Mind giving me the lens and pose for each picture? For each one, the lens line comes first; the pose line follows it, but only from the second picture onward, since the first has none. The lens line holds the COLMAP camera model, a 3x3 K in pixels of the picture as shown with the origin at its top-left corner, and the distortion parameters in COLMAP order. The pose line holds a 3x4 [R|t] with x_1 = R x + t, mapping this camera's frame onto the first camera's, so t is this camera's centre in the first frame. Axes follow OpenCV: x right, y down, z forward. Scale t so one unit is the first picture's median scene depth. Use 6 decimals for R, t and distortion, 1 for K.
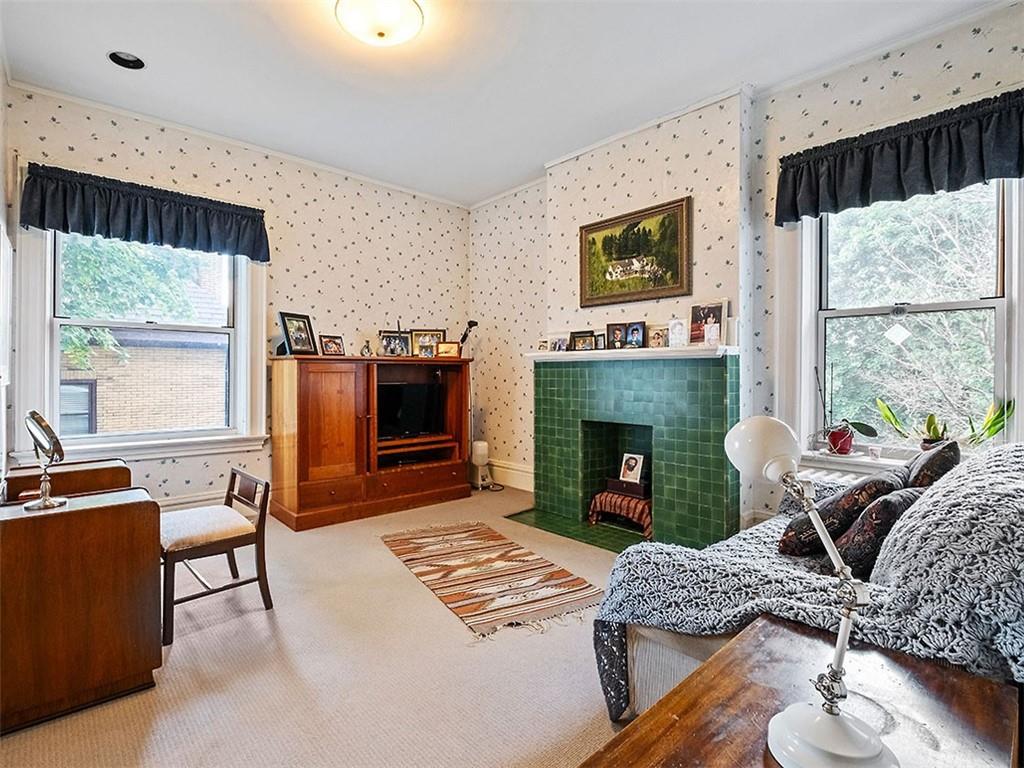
lens RADIAL K [[521.2, 0, 512.8], [0, 521.2, 381.2], [0, 0, 1]] dist [0.000111, -0.001943]
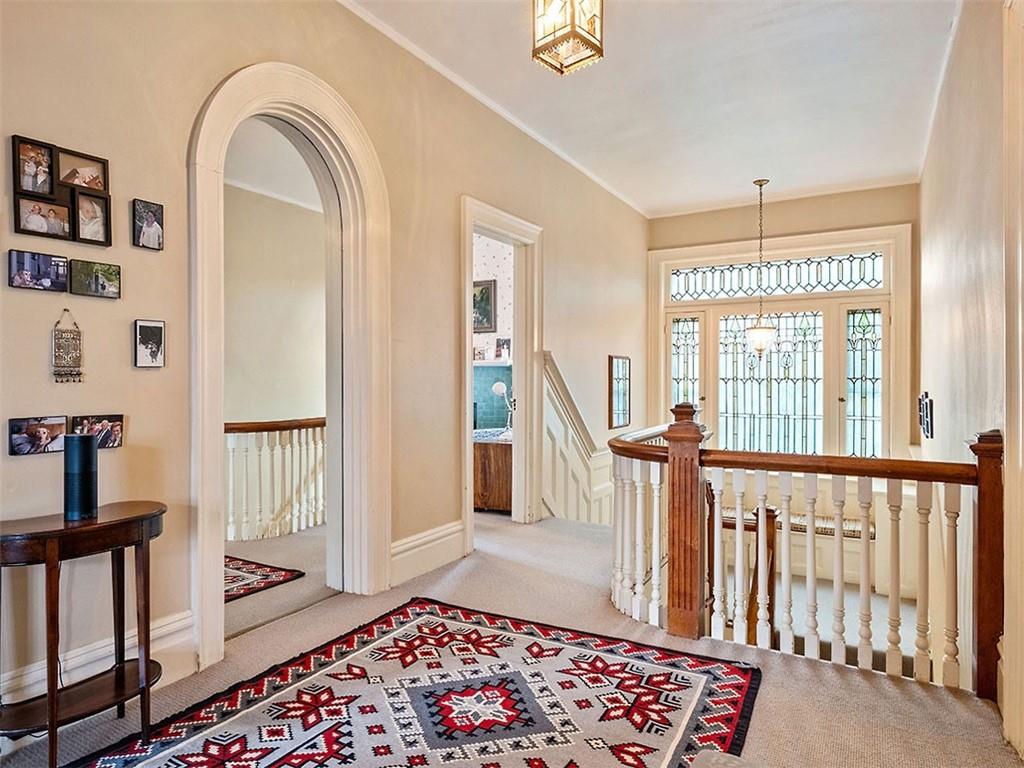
lens RADIAL K [[607.4, 0, 512.1], [0, 607.4, 382.5], [0, 0, 1]] dist [-0.001735, 0.000925]
pose [[0.958393, -0.007193, 0.285361, -0.228745], [0.006582, 0.999974, 0.003102, 0.008290], [-0.285376, -0.001095, 0.958415, -1.117265]]
